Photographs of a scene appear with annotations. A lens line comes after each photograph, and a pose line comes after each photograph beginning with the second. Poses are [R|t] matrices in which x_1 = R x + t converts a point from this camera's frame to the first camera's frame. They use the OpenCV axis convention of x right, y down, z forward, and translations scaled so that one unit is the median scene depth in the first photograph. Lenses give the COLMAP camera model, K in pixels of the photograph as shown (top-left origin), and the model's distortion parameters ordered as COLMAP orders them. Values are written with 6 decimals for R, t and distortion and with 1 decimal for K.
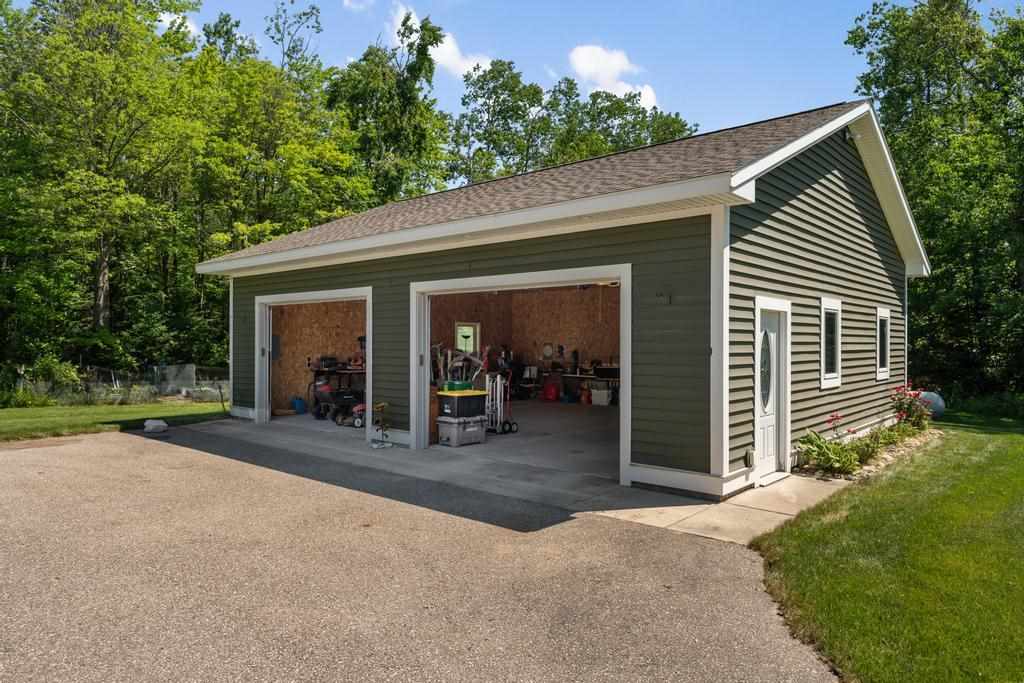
lens RADIAL K [[655.4, 0, 512.0], [0, 655.4, 341.5], [0, 0, 1]] dist [0.000137, -0.000006]
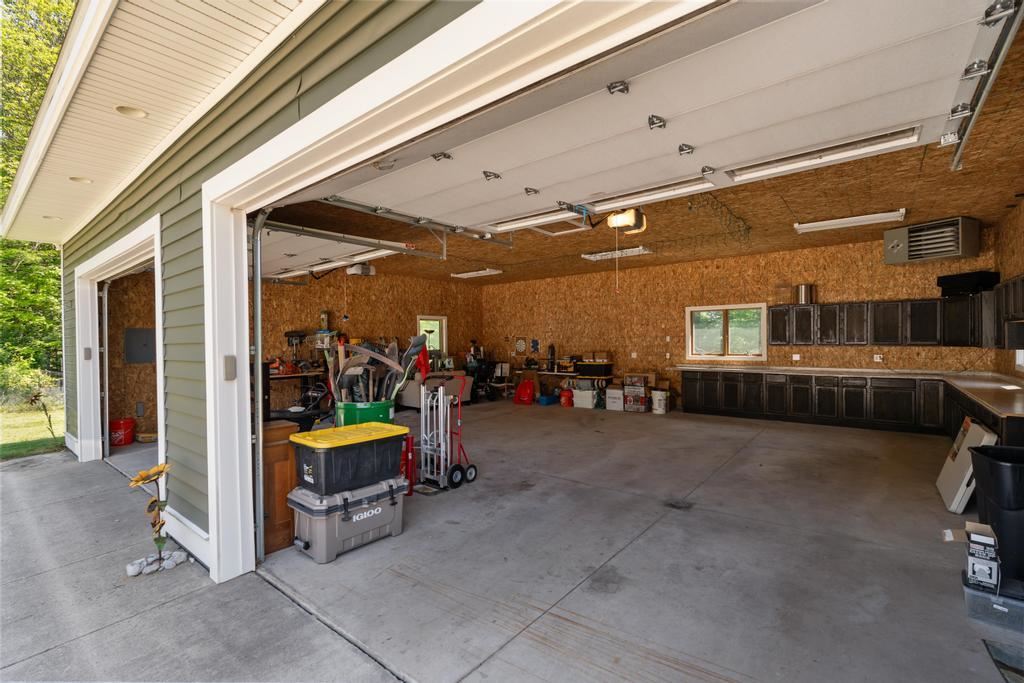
lens RADIAL K [[454.0, 0, 512.0], [0, 454.0, 341.5], [0, 0, 1]] dist [-0.000309, 0.000012]
pose [[0.999017, -0.015688, 0.041465, 0.018033], [0.015660, 0.999877, 0.001009, 0.008220], [-0.041476, -0.000358, 0.999139, 0.413600]]
